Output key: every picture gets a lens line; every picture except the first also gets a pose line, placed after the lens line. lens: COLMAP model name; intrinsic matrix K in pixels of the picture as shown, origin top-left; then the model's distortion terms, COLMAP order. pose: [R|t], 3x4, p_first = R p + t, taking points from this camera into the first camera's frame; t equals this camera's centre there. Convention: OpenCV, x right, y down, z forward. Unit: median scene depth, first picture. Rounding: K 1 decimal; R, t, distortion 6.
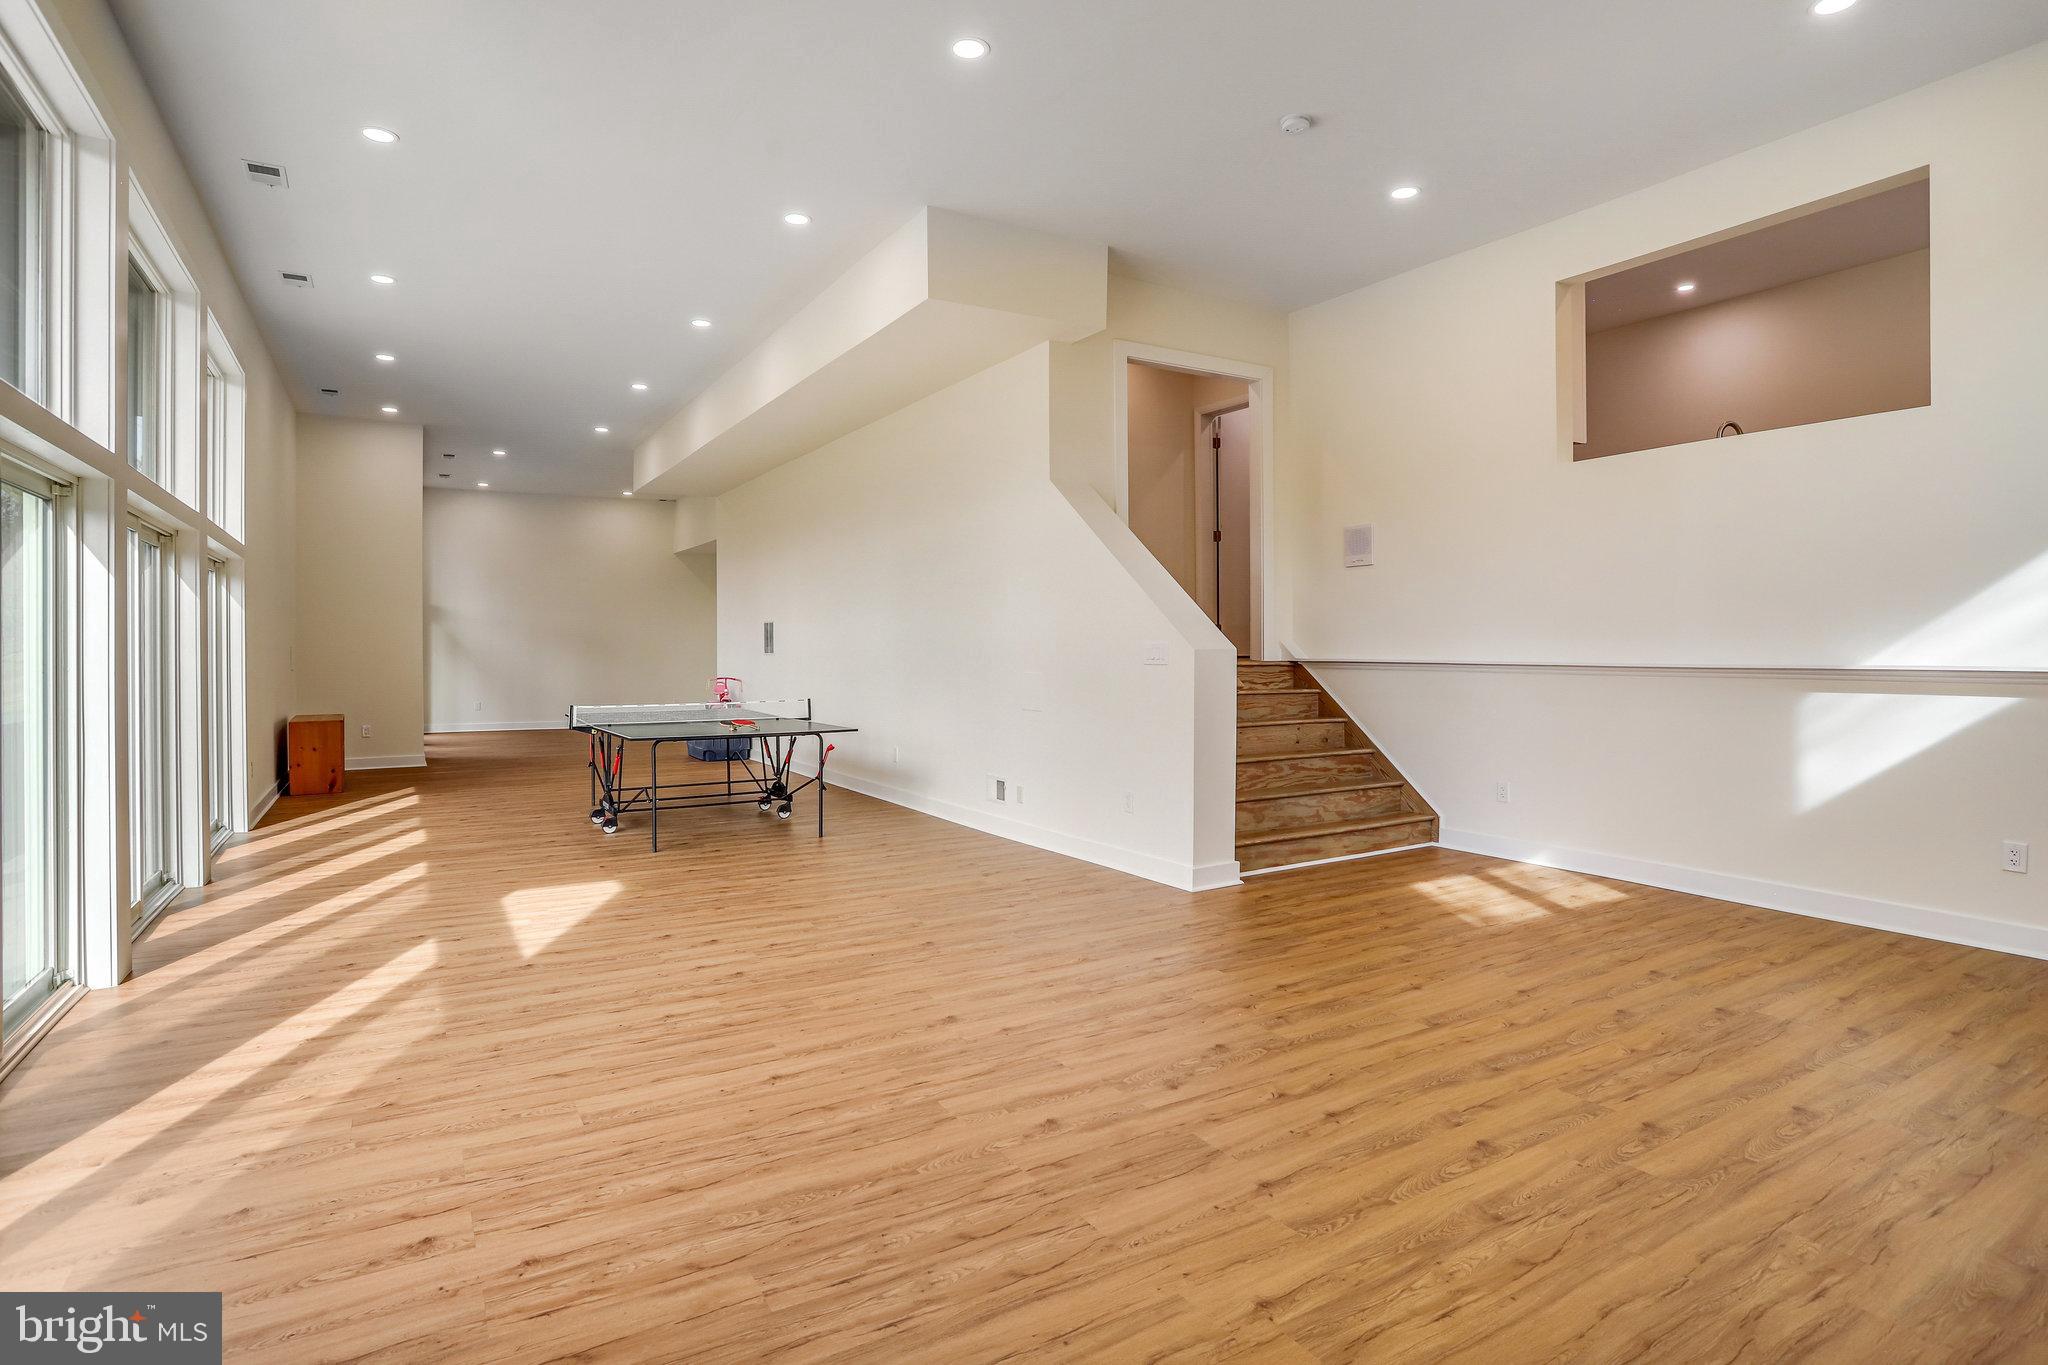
lens RADIAL K [[1043.1, 0, 1024.0], [0, 1043.1, 682.5], [0, 0, 1]] dist [-0.046689, 0.025428]
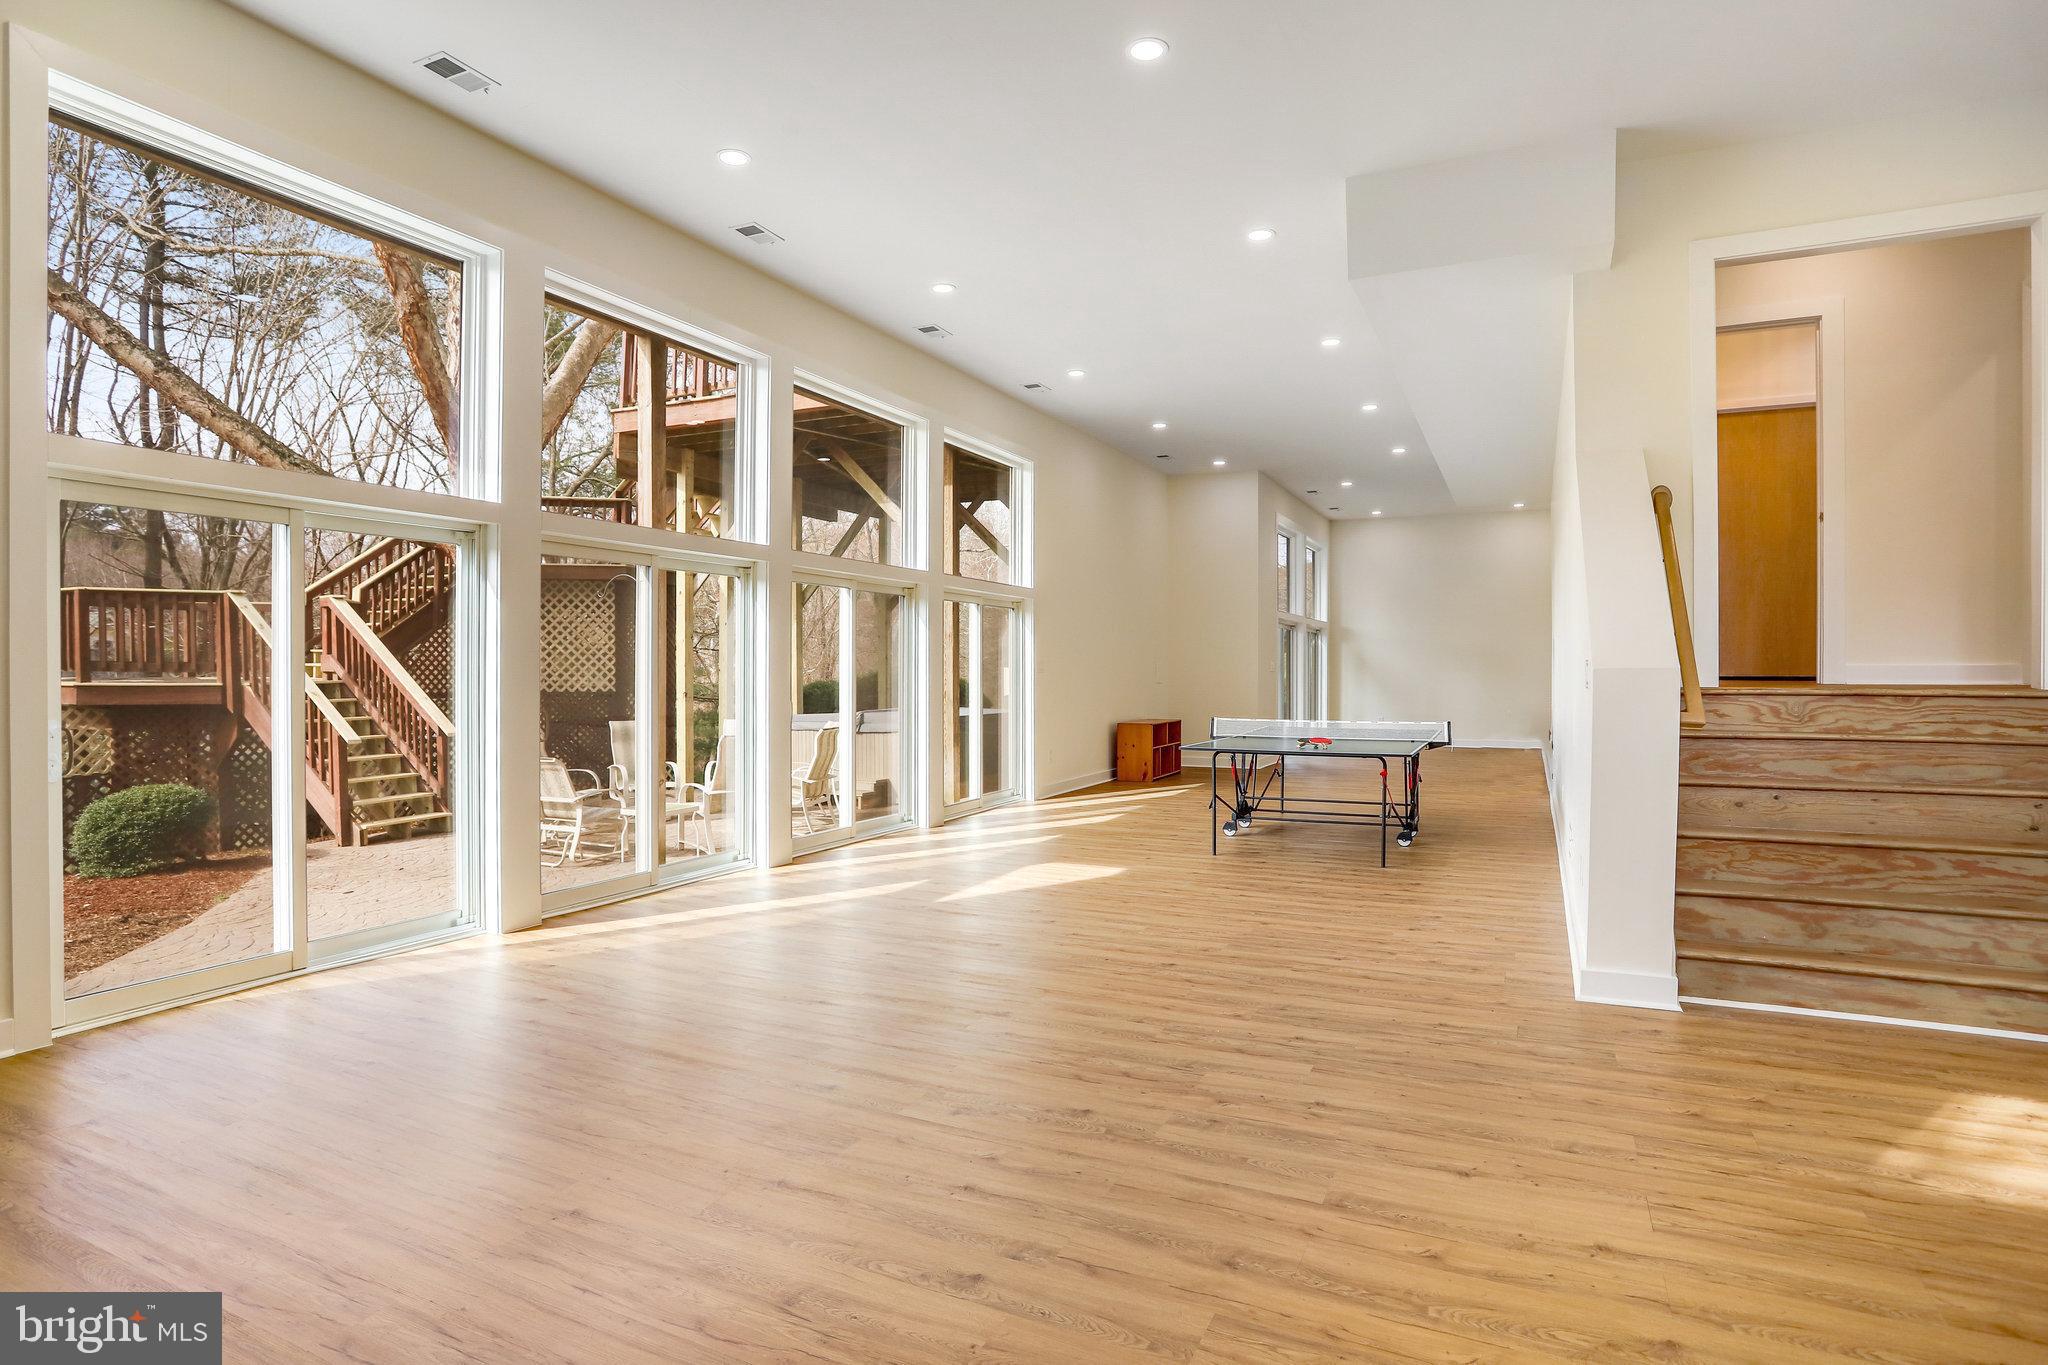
lens RADIAL K [[1036.6, 0, 1032.8], [0, 1036.6, 684.8], [0, 0, 1]] dist [-0.067583, 0.038053]
pose [[0.555836, 0.013423, -0.831183, 0.752099], [-0.026184, 0.999656, -0.001367, -0.014791], [0.830879, 0.022524, 0.555997, 0.382236]]
